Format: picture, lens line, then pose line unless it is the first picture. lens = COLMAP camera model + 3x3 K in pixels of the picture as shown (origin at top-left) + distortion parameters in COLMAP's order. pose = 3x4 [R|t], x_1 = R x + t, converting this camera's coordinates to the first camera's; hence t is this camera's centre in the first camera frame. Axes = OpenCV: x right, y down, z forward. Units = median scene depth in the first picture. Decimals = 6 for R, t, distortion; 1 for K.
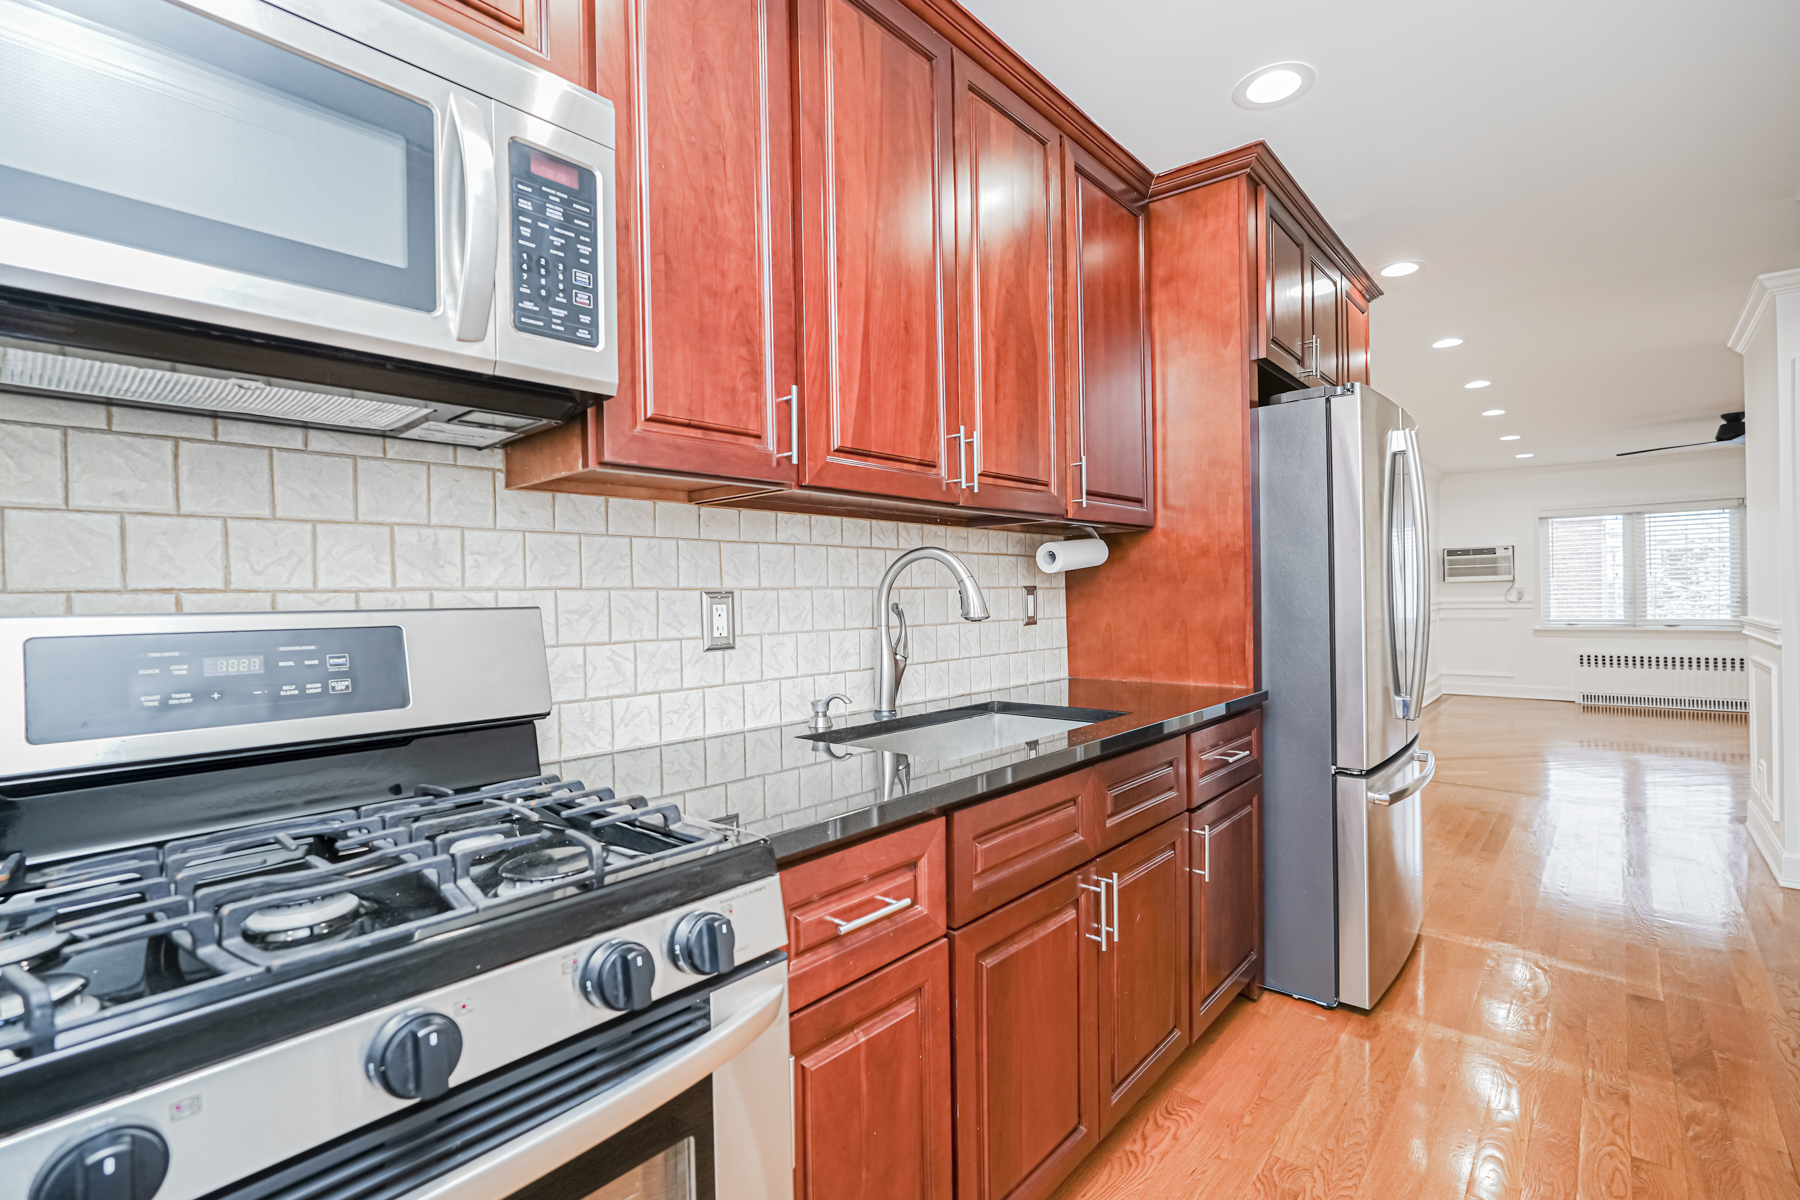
lens RADIAL K [[824.8, 0, 903.1], [0, 824.8, 602.2], [0, 0, 1]] dist [-0.018699, 0.011912]
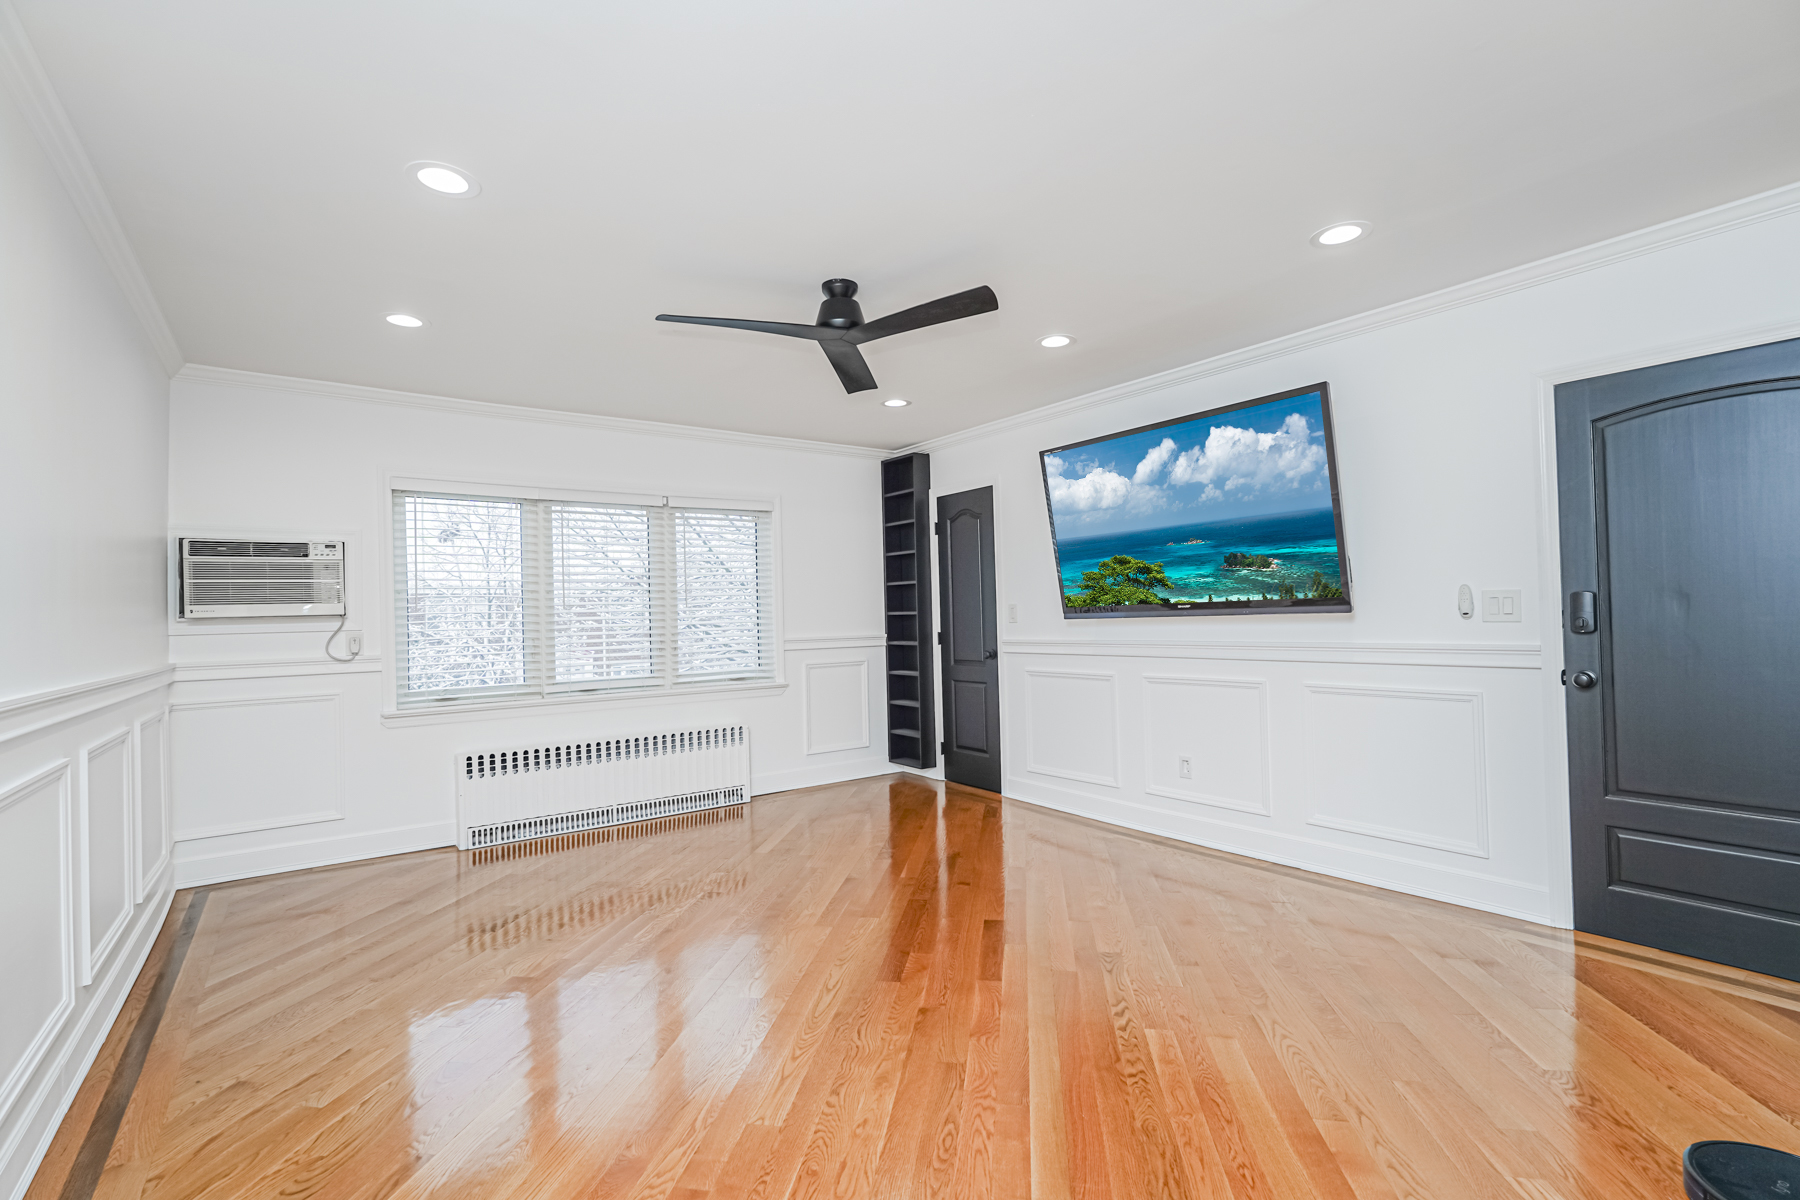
lens RADIAL K [[824.8, 0, 903.1], [0, 824.8, 602.2], [0, 0, 1]] dist [-0.018699, 0.011912]
pose [[0.230261, 0.029118, 0.972693, 2.920688], [0.025907, 0.999015, -0.036039, -0.067915], [-0.972784, 0.033498, 0.229279, 4.708657]]
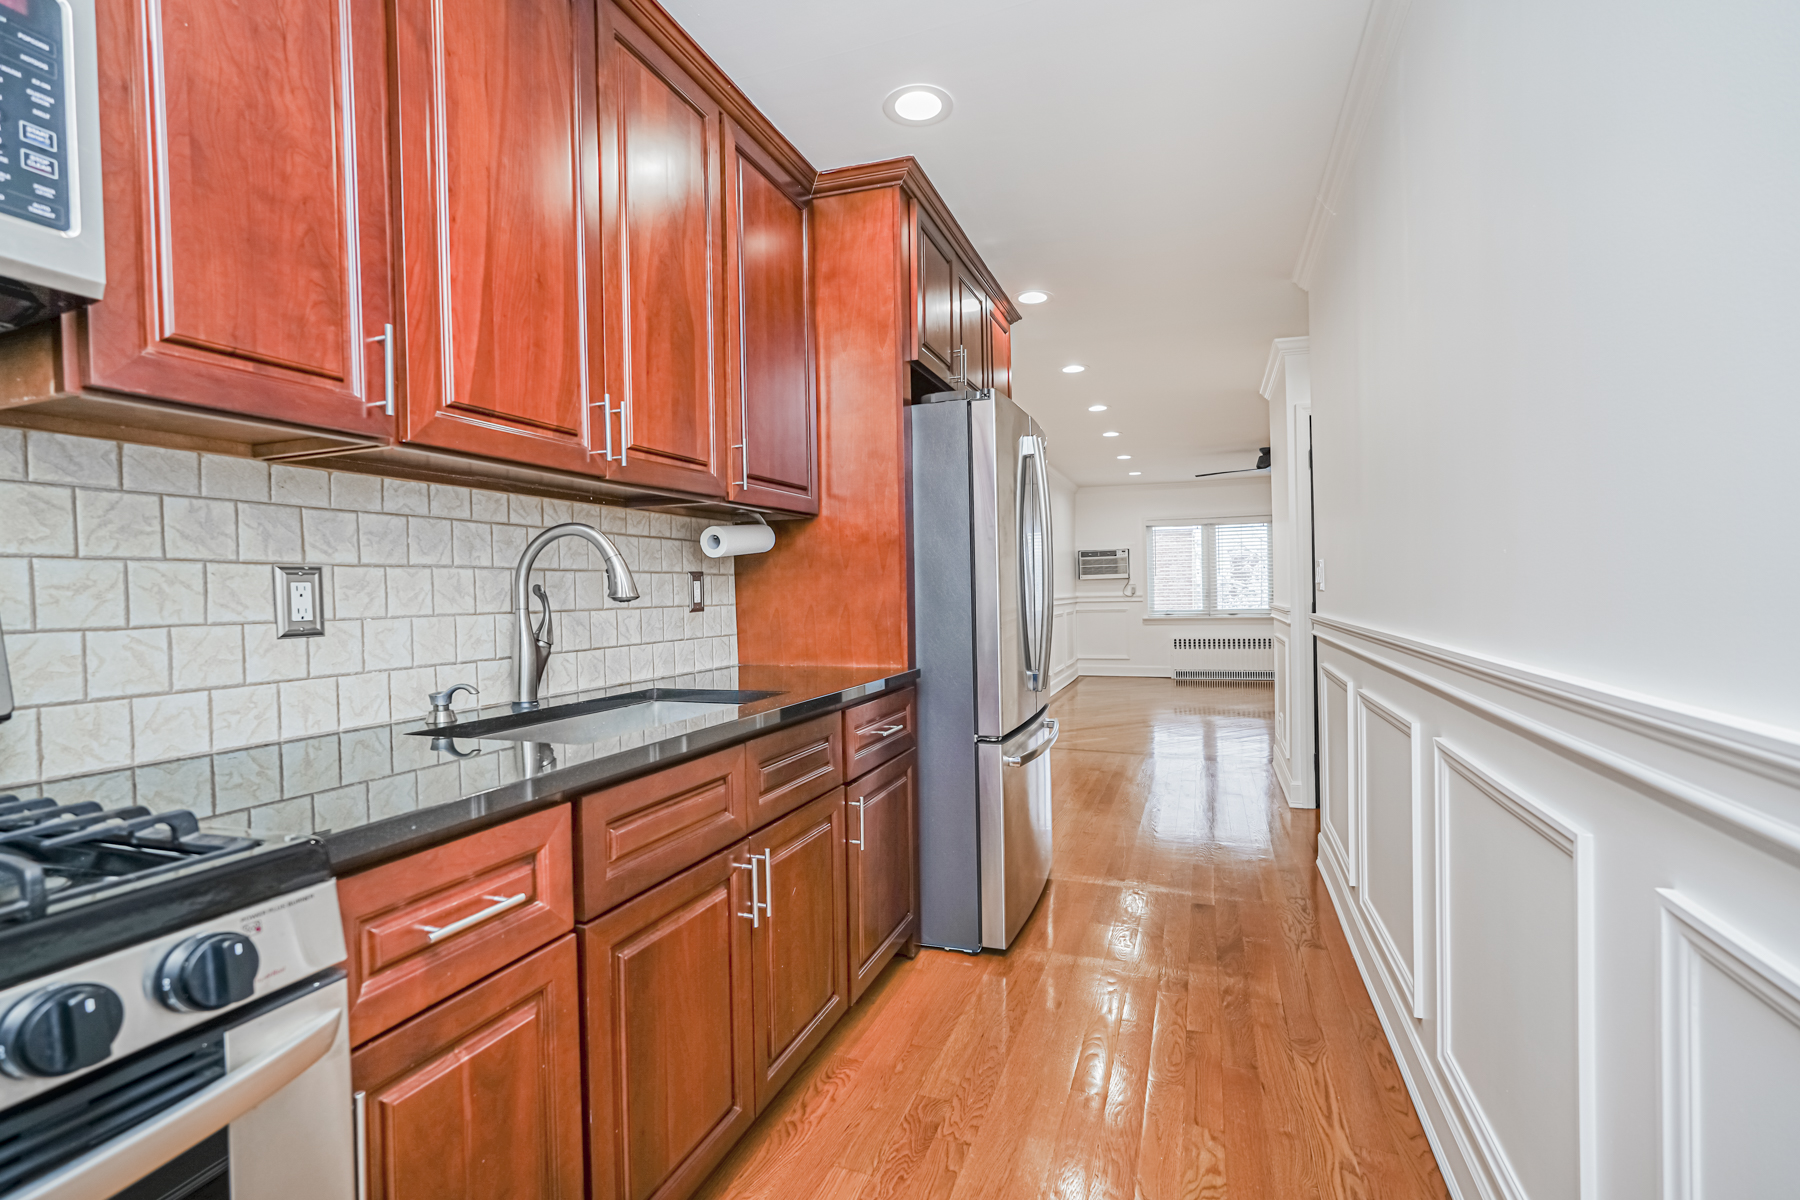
lens RADIAL K [[824.8, 0, 903.1], [0, 824.8, 602.2], [0, 0, 1]] dist [-0.018699, 0.011912]
pose [[0.932616, -0.006426, 0.360813, 0.045560], [0.005602, 0.999979, 0.003331, 0.022409], [-0.360826, -0.001085, 0.932632, 0.000390]]
